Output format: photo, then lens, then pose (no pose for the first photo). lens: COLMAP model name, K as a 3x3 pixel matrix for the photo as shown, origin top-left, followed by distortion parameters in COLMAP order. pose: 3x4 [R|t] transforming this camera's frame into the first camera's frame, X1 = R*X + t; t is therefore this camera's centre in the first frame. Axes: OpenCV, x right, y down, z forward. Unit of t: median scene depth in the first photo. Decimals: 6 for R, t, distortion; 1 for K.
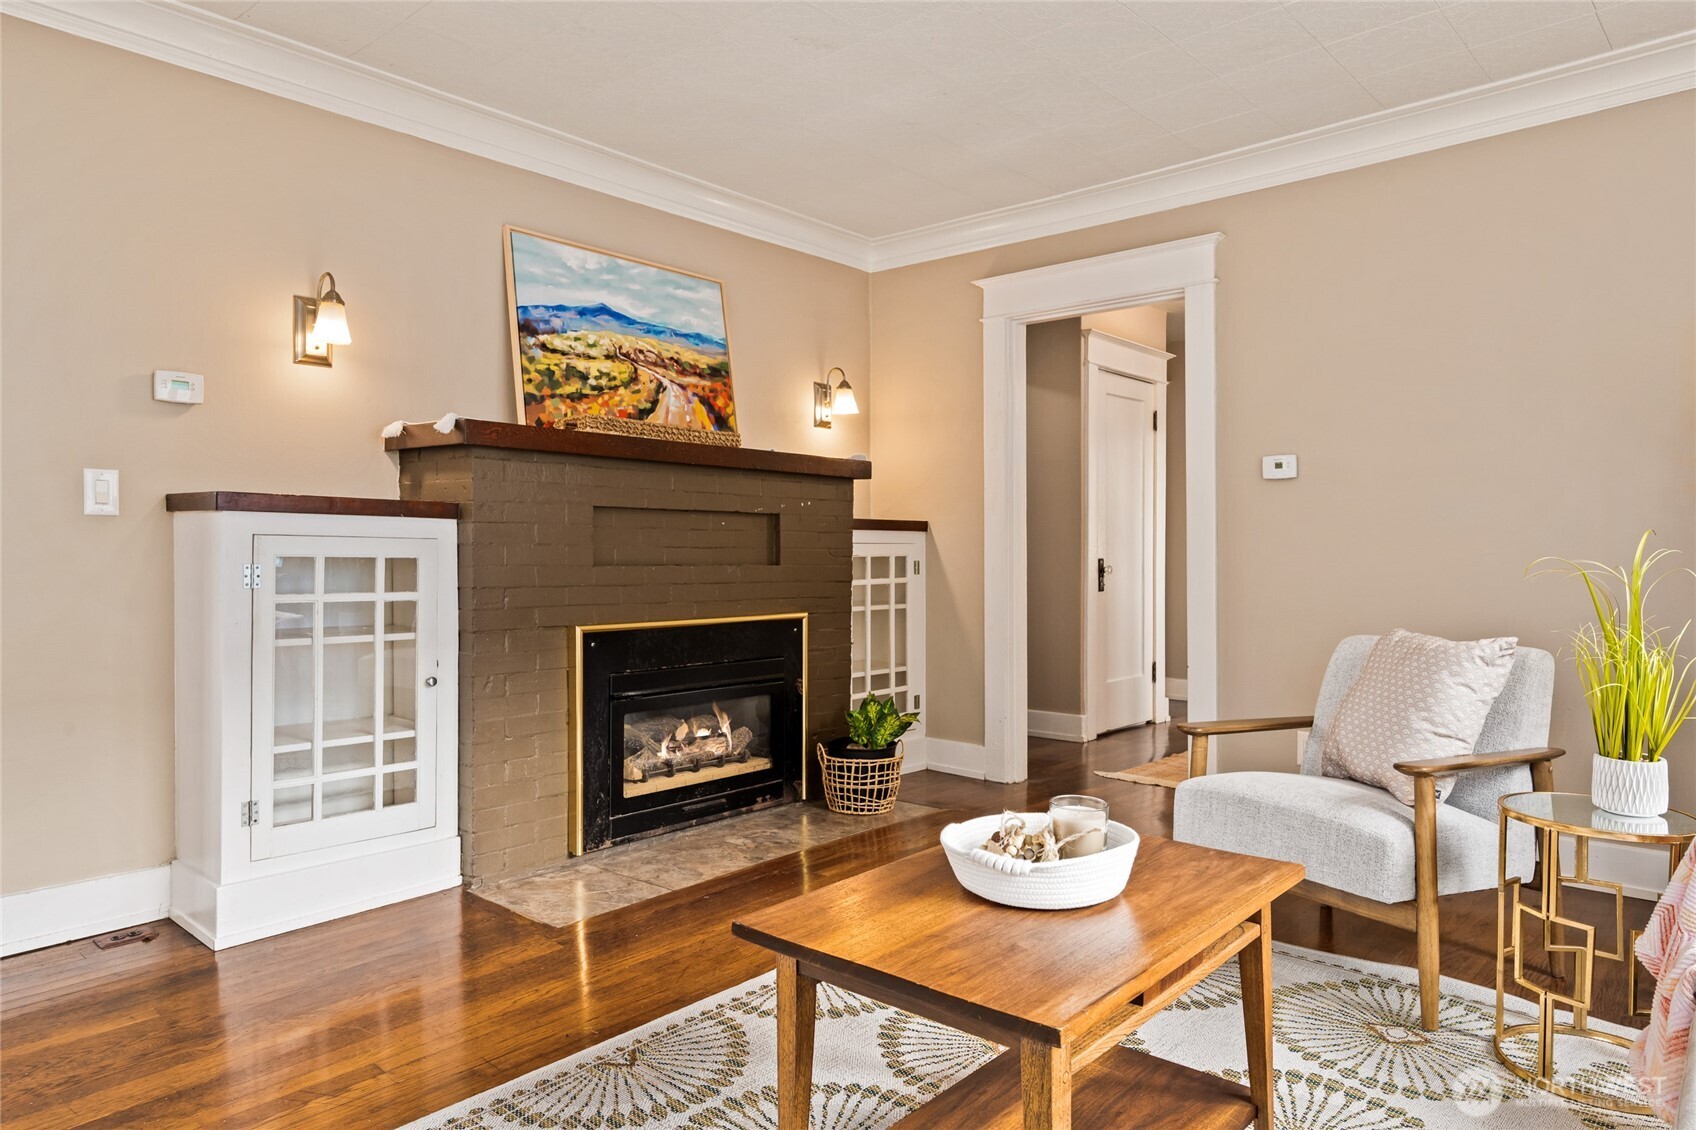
lens RADIAL K [[1043.5, 0, 849.7], [0, 1043.5, 556.6], [0, 0, 1]] dist [0.002423, 0.000671]
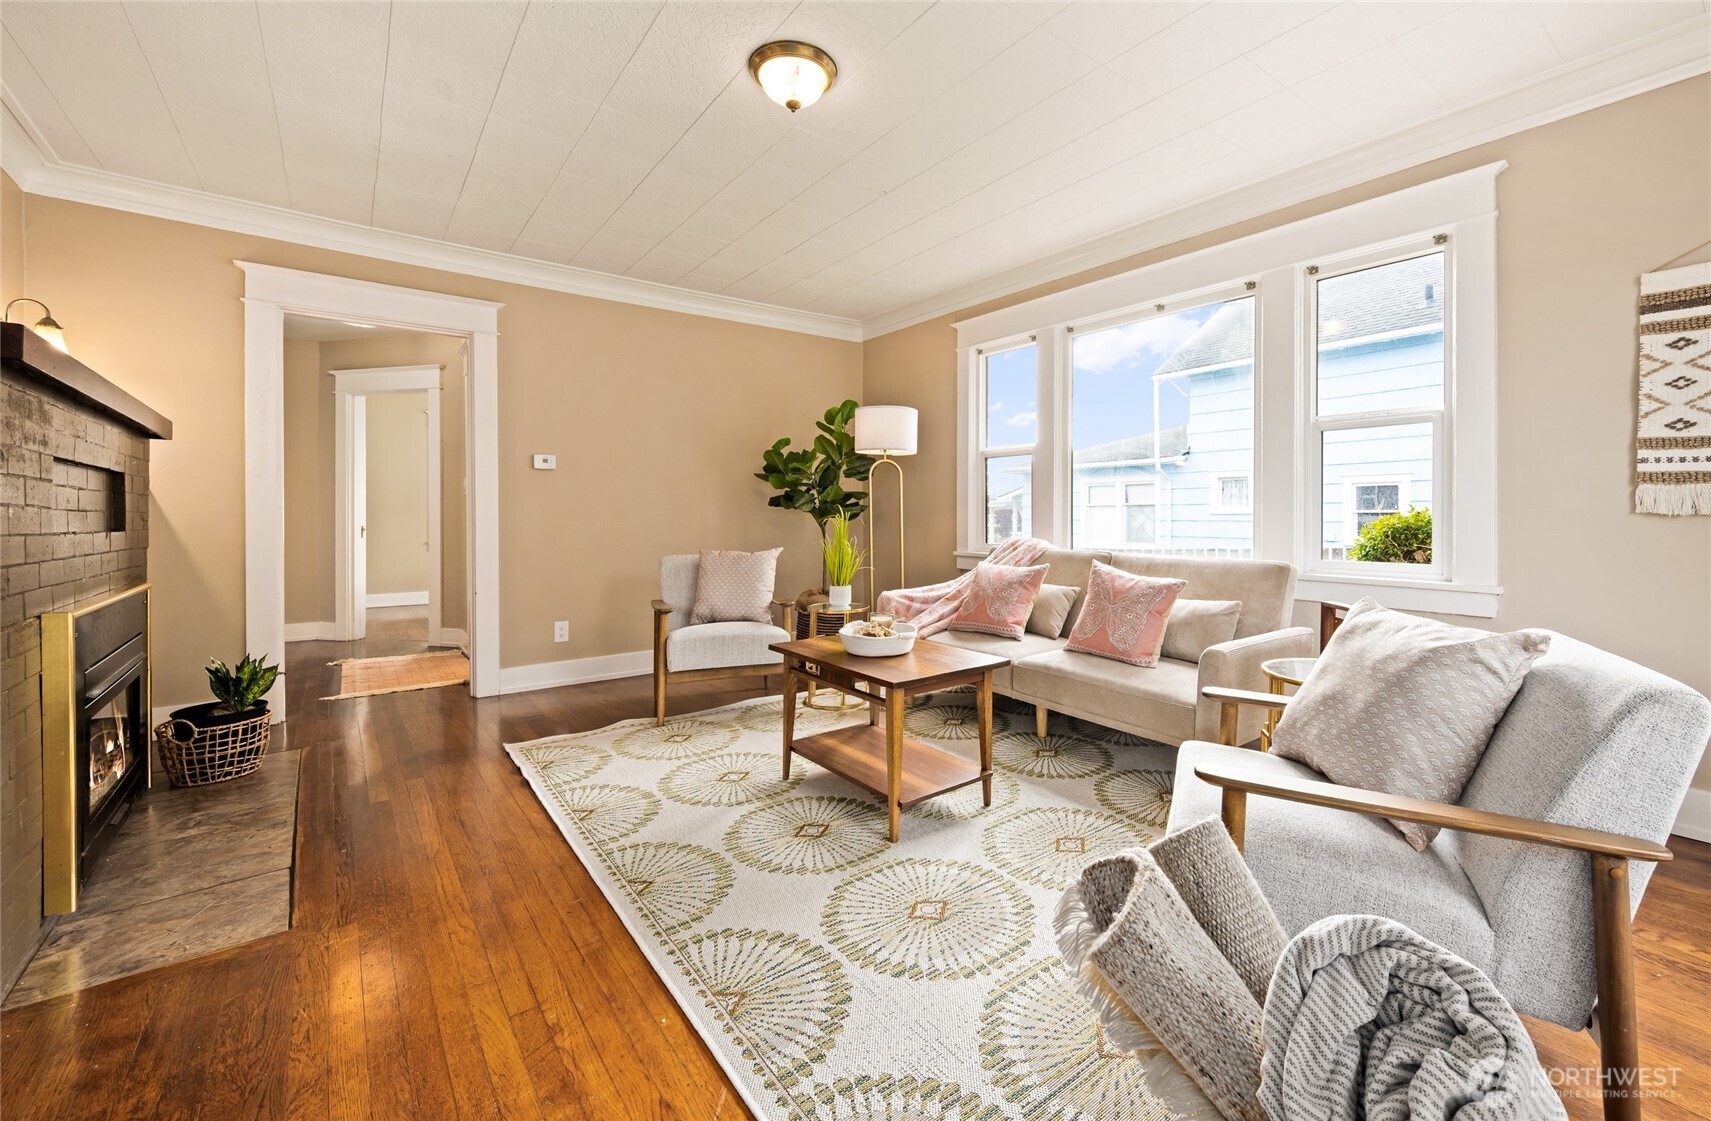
lens RADIAL K [[710.6, 0, 877.2], [0, 710.6, 510.4], [0, 0, 1]] dist [-0.000638, 0.000015]
pose [[0.195376, 0.001518, 0.980727, -0.718485], [0.011853, 0.999922, -0.003909, 0.000495], [-0.980657, 0.012389, 0.195343, 0.344918]]
